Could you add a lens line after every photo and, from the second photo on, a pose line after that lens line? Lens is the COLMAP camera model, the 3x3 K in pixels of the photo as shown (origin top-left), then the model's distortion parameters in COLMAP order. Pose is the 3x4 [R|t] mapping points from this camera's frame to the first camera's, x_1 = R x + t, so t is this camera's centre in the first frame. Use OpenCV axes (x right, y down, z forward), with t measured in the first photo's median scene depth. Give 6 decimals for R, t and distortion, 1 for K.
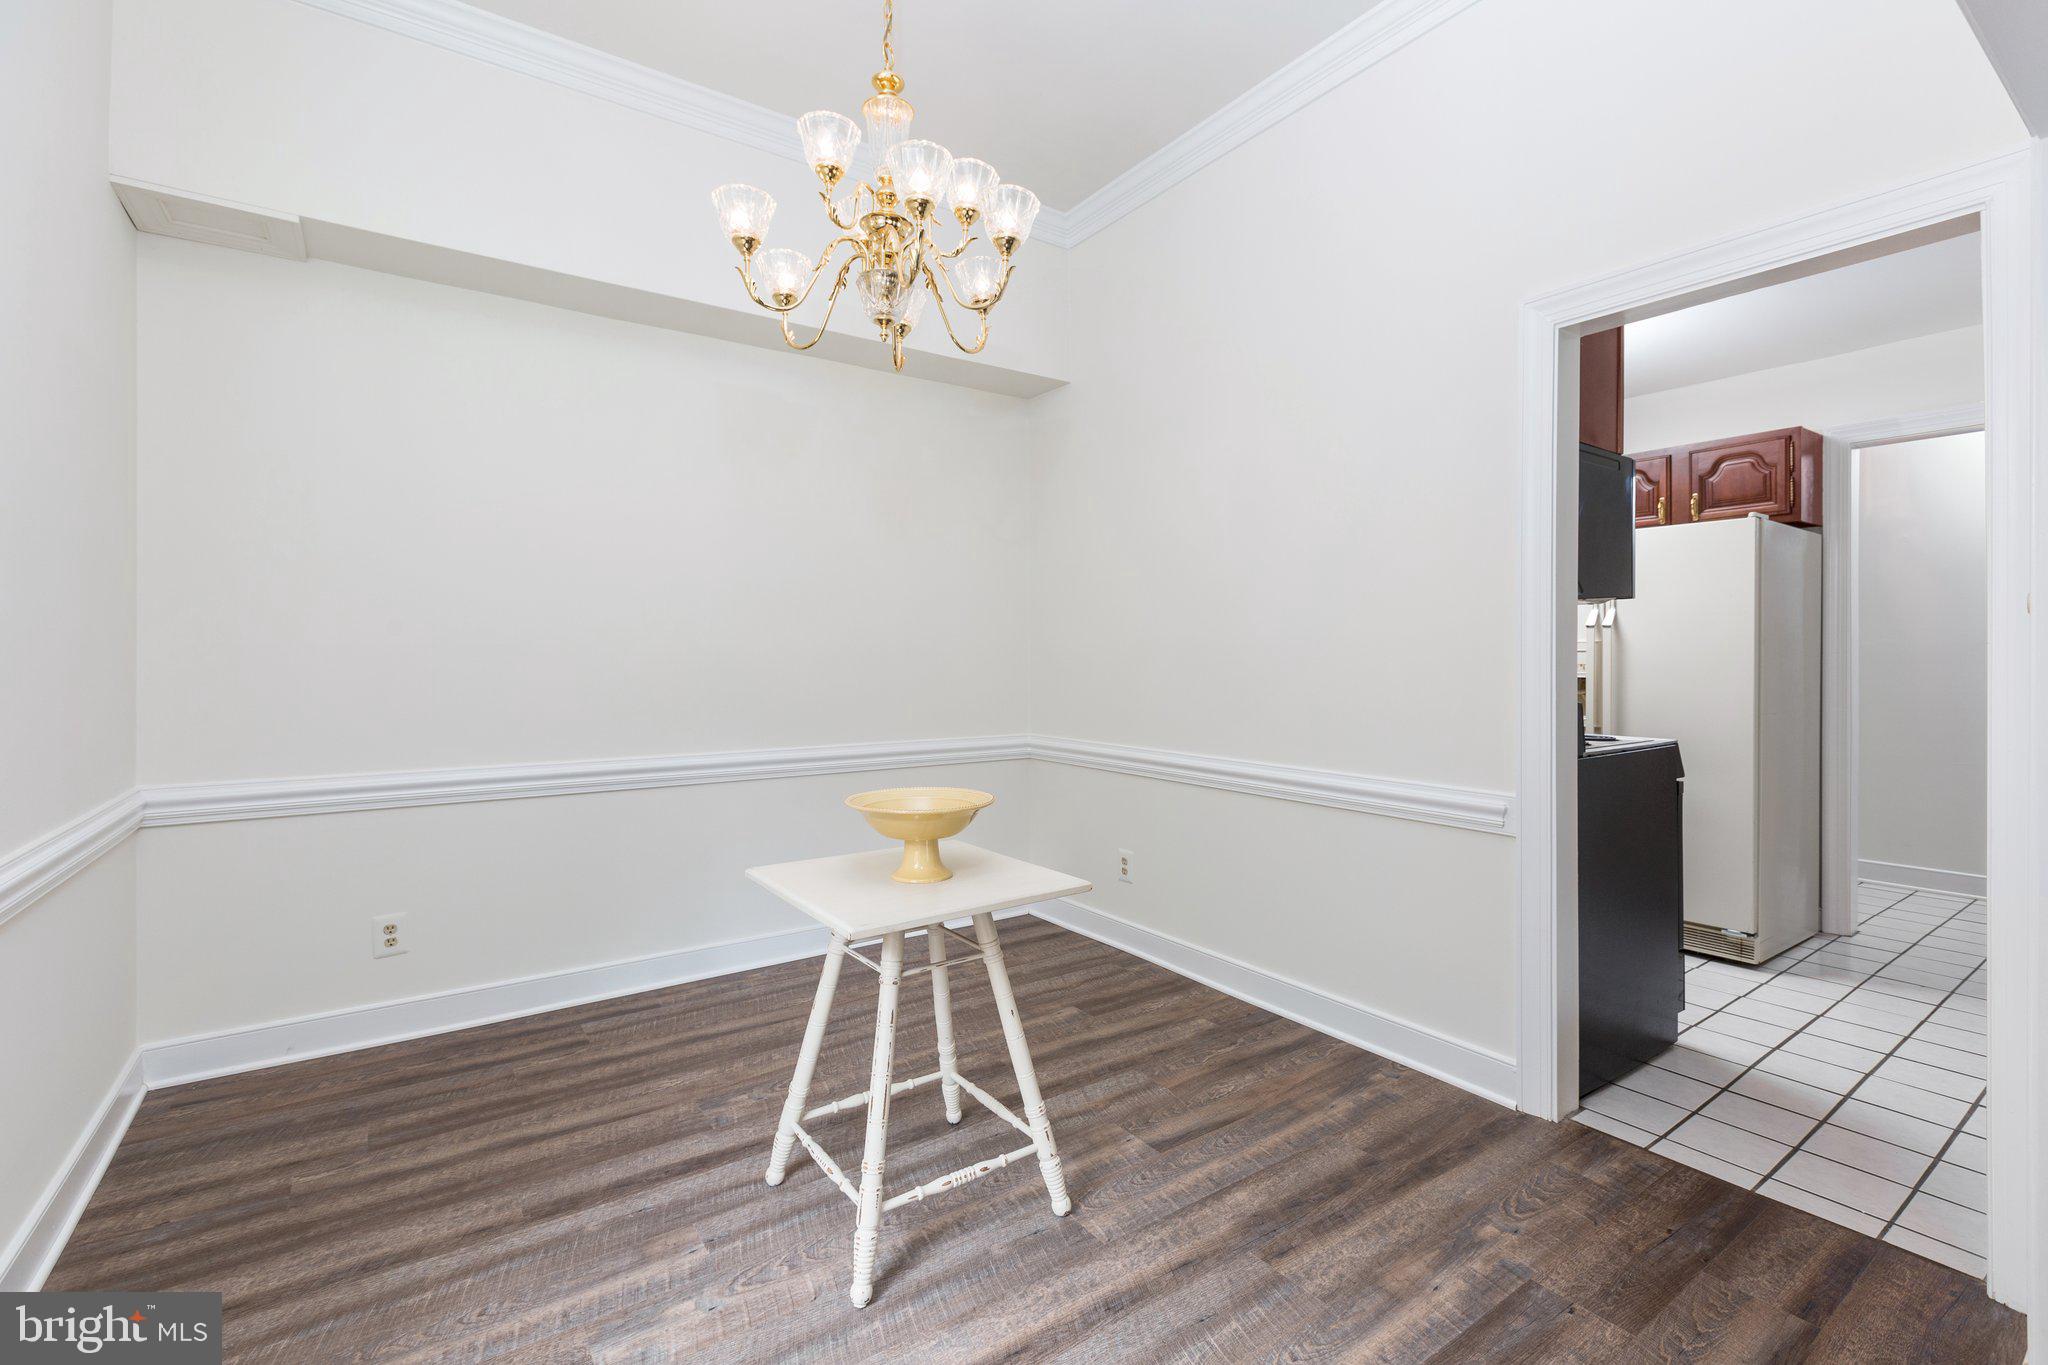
lens RADIAL K [[913.7, 0, 1027.8], [0, 913.7, 677.5], [0, 0, 1]] dist [0.002028, -0.001563]
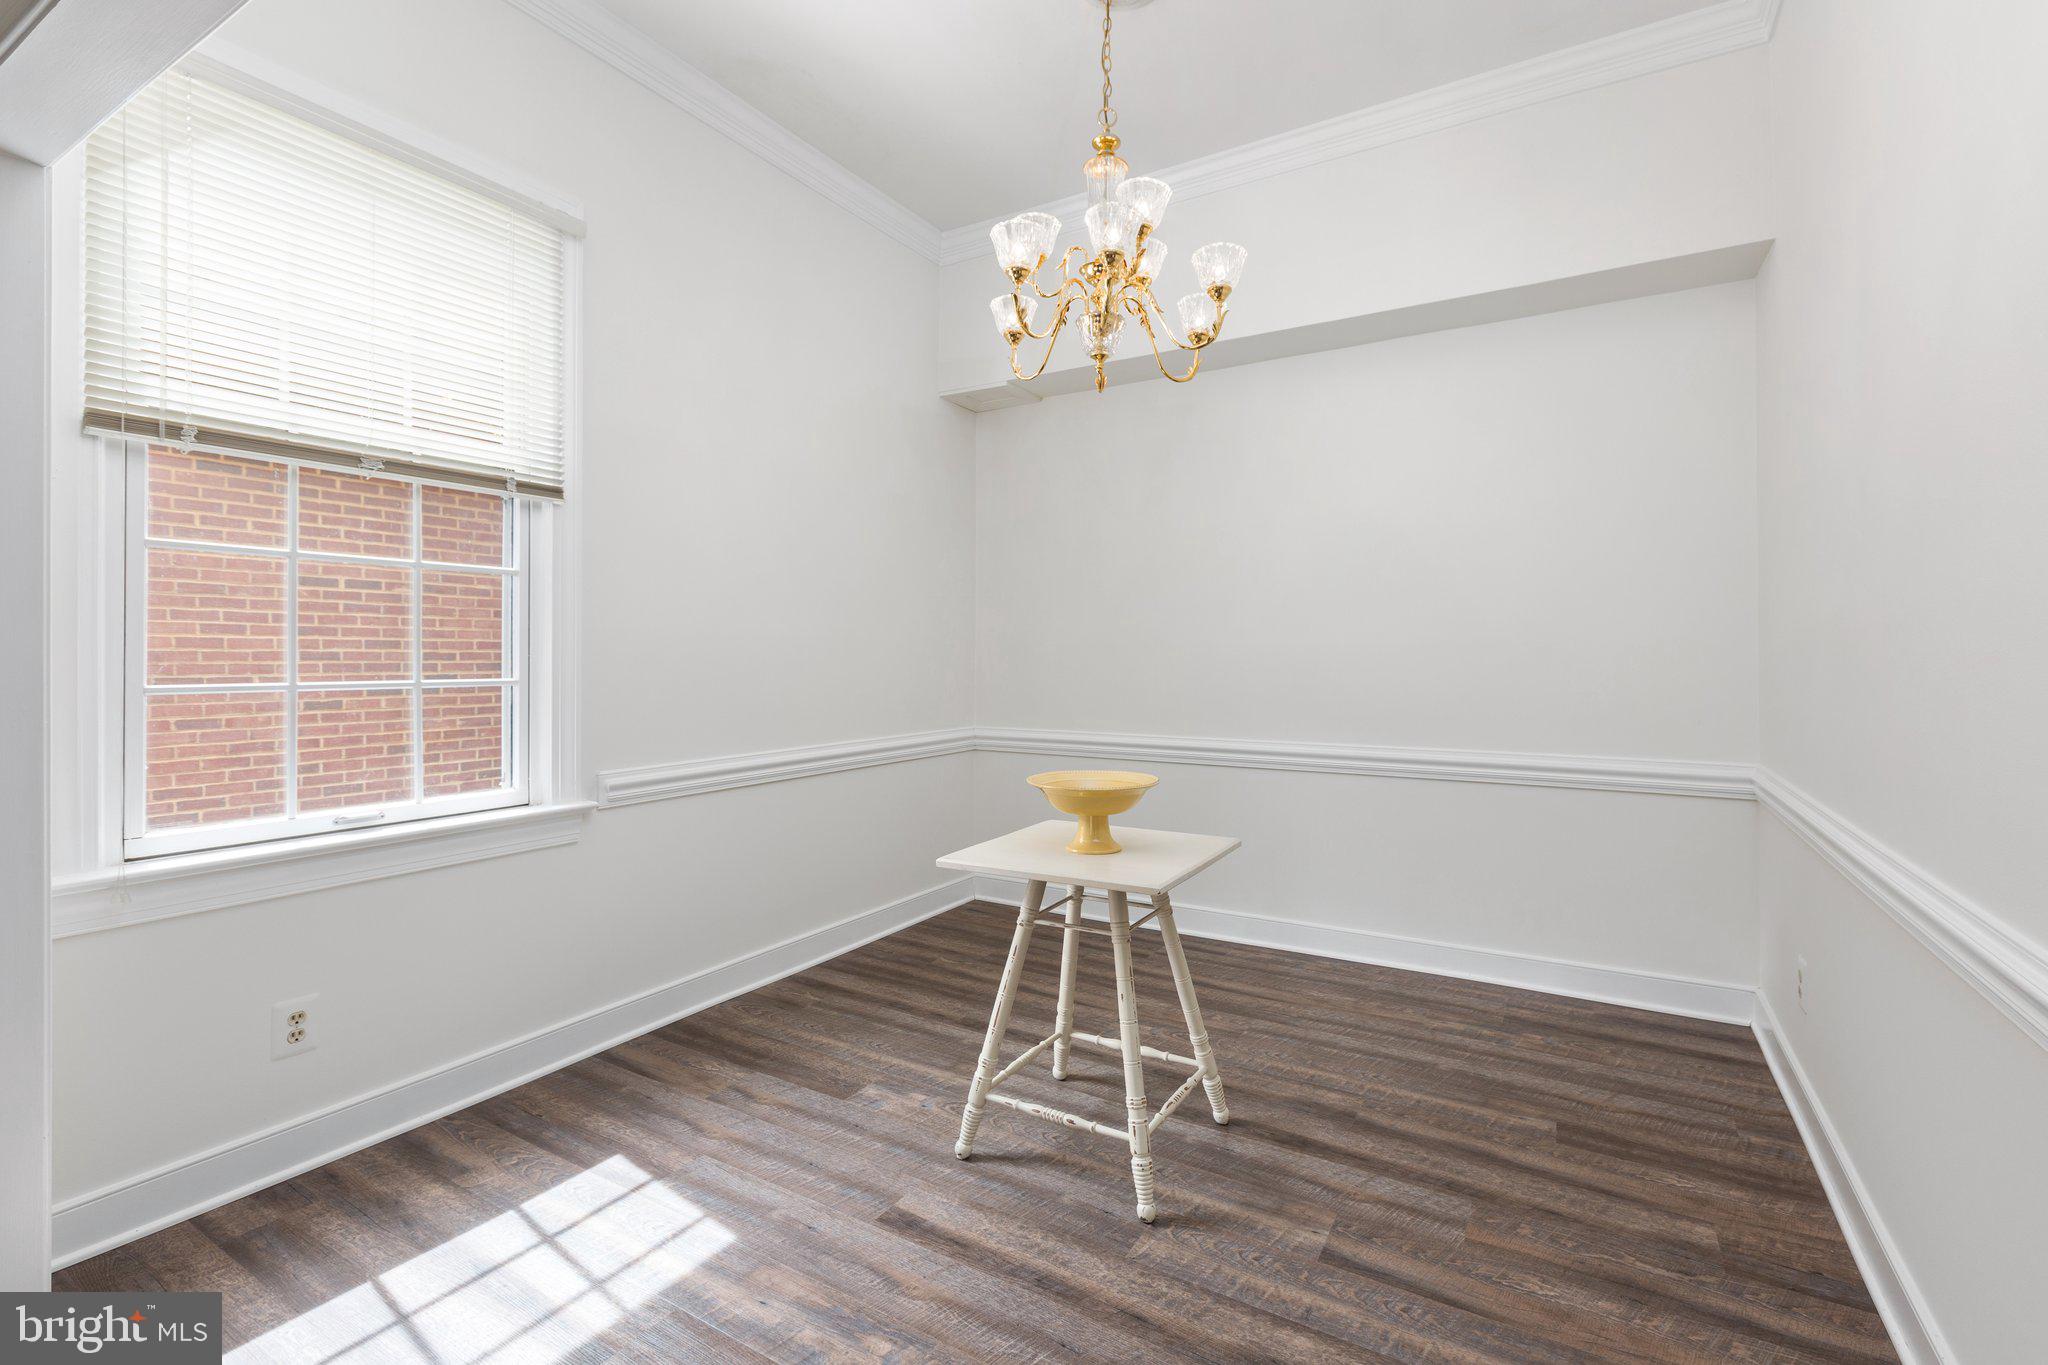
lens RADIAL K [[913.7, 0, 1040.5], [0, 913.7, 687.7], [0, 0, 1]] dist [0.002028, -0.001563]
pose [[0.403808, 0.032131, -0.914279, 0.774849], [-0.020259, 0.999452, 0.026176, -0.008252], [0.914619, 0.007952, 0.404238, 0.437734]]
